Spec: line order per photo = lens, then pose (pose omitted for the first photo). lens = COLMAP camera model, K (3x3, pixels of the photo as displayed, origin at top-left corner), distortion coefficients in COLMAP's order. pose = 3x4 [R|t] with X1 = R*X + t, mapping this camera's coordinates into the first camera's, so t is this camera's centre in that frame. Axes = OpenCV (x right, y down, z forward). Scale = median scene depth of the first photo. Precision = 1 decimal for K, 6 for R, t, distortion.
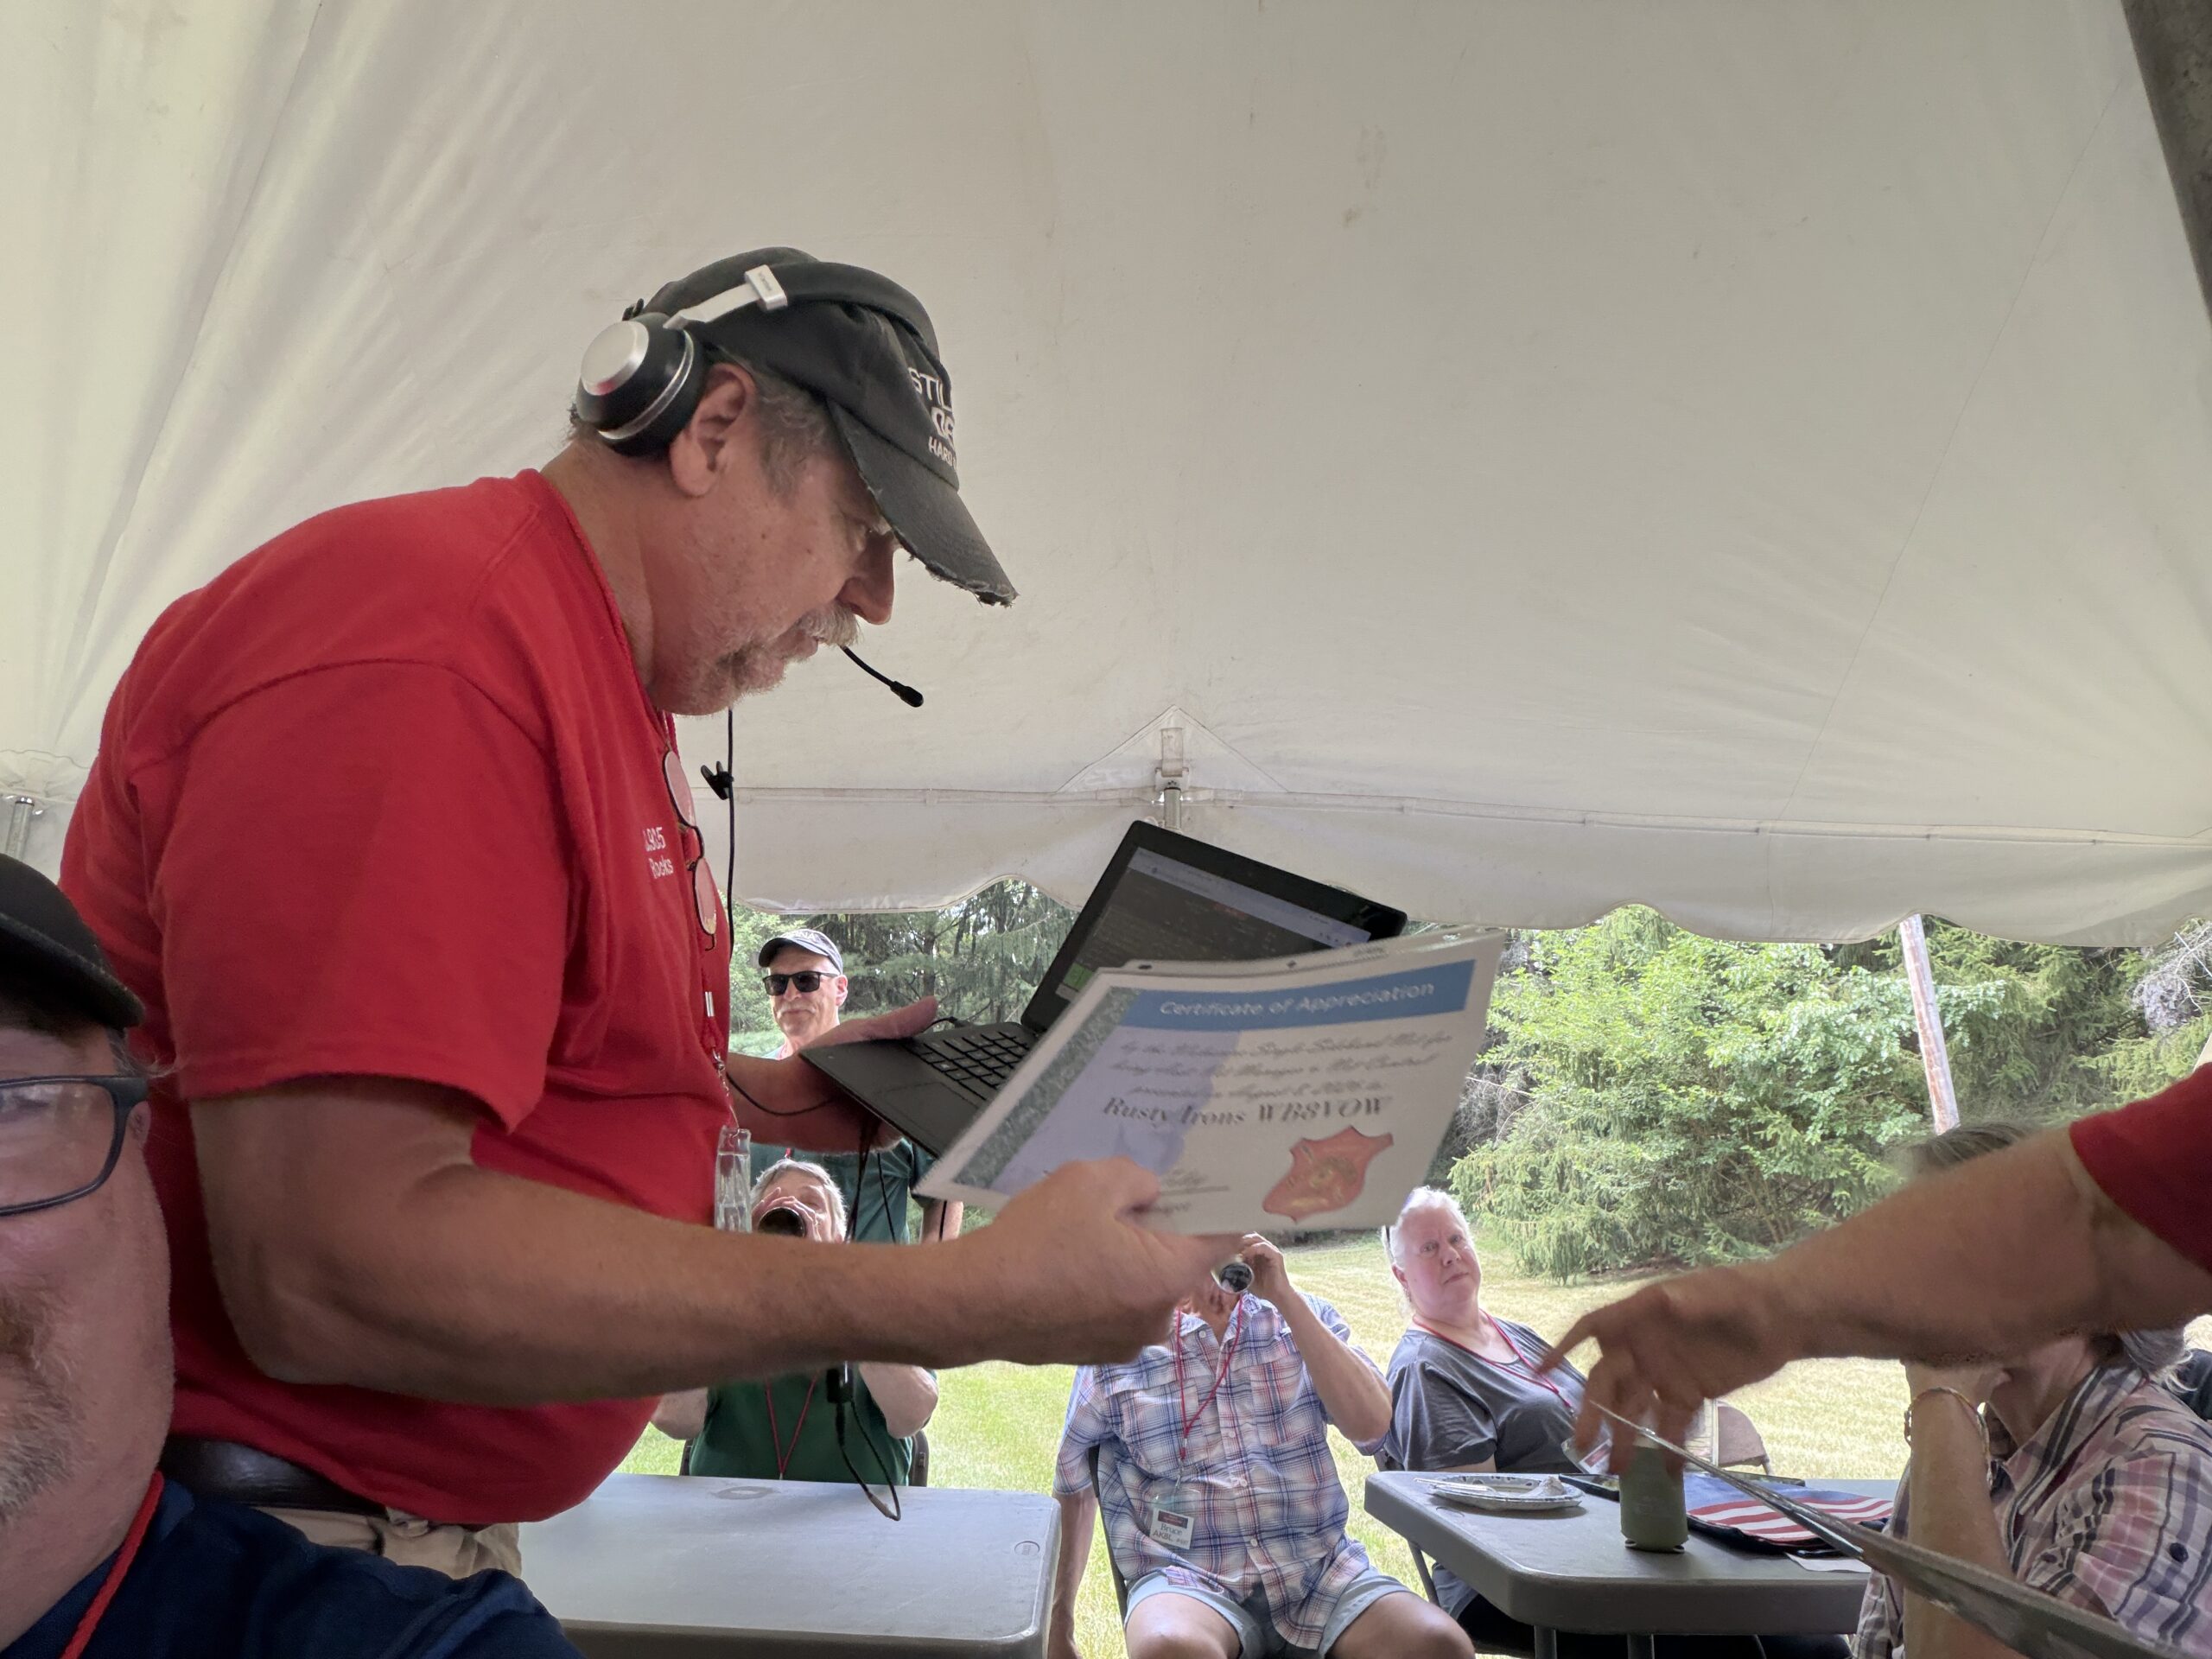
lens RADIAL K [[1290.3, 0, 1101.1], [0, 1290.3, 788.3], [0, 0, 1]] dist [-0.076346, 0.000422]
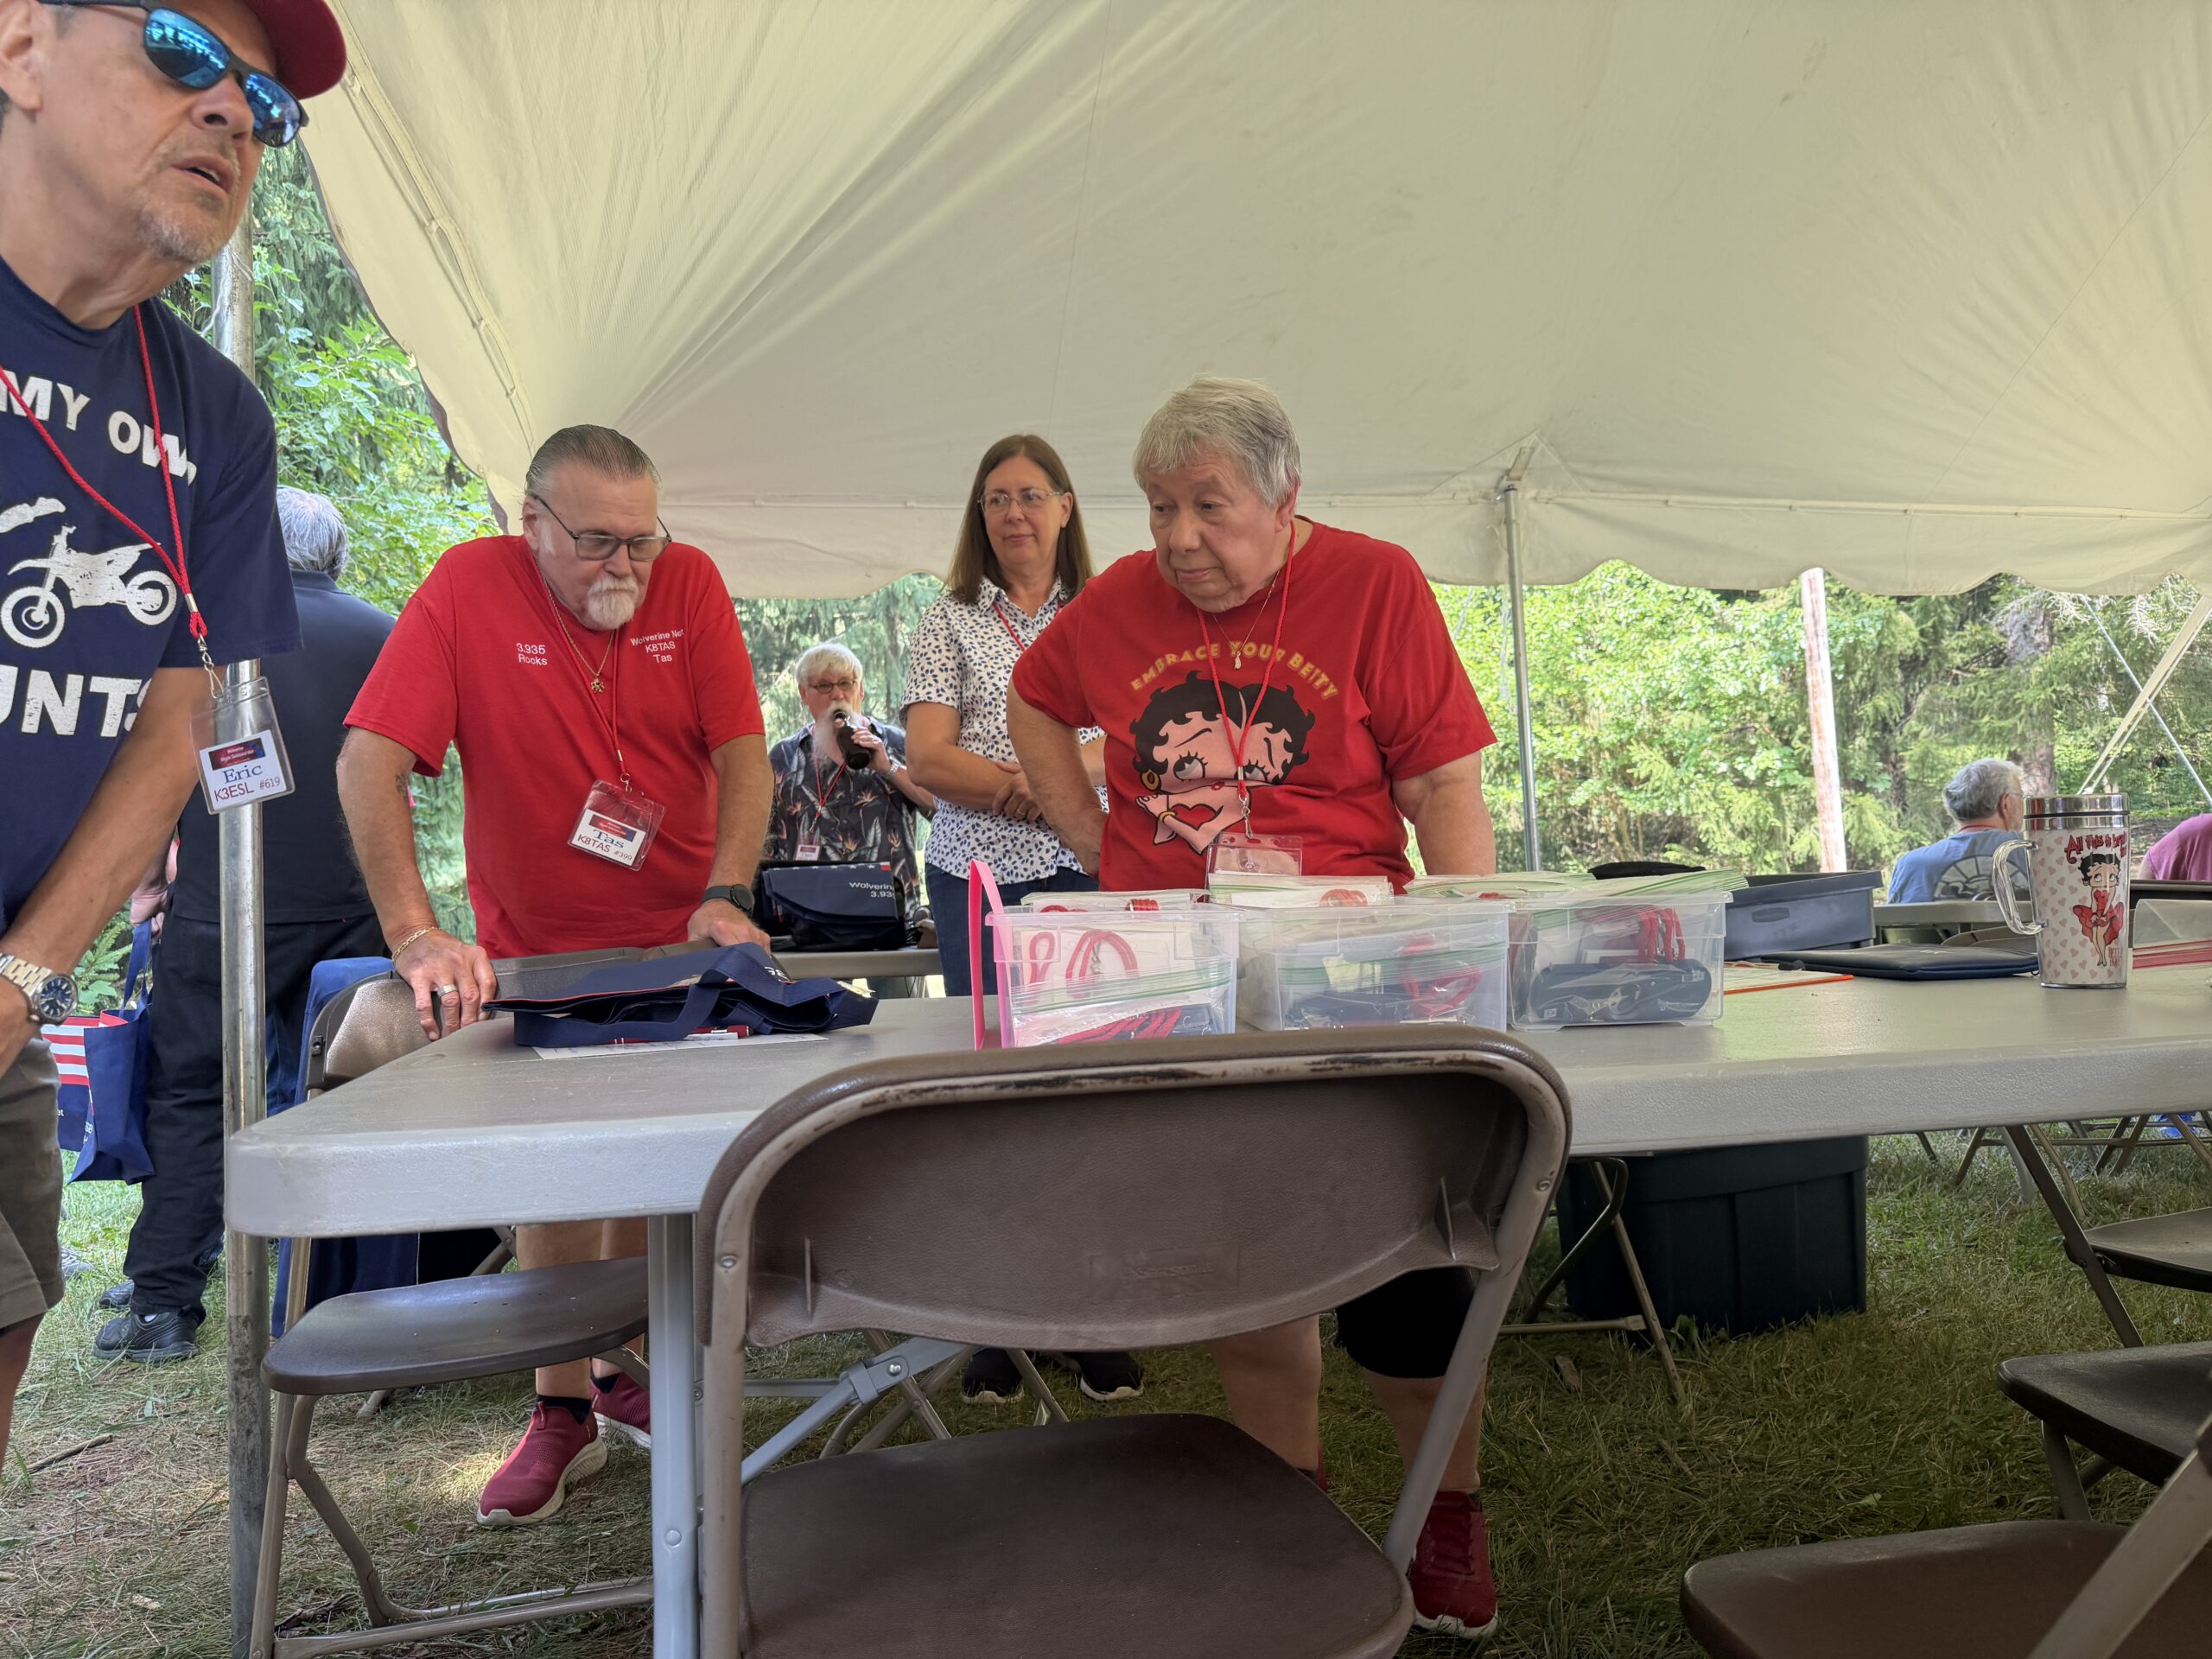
lens RADIAL K [[1513.1, 0, 1116.6], [0, 1513.1, 837.5], [0, 0, 1]] dist [0.023594, -0.068716]
pose [[0.980949, -0.063278, 0.183672, -0.112632], [0.009722, 0.960269, 0.278906, -0.016711], [-0.194023, -0.271807, 0.942590, -0.084229]]
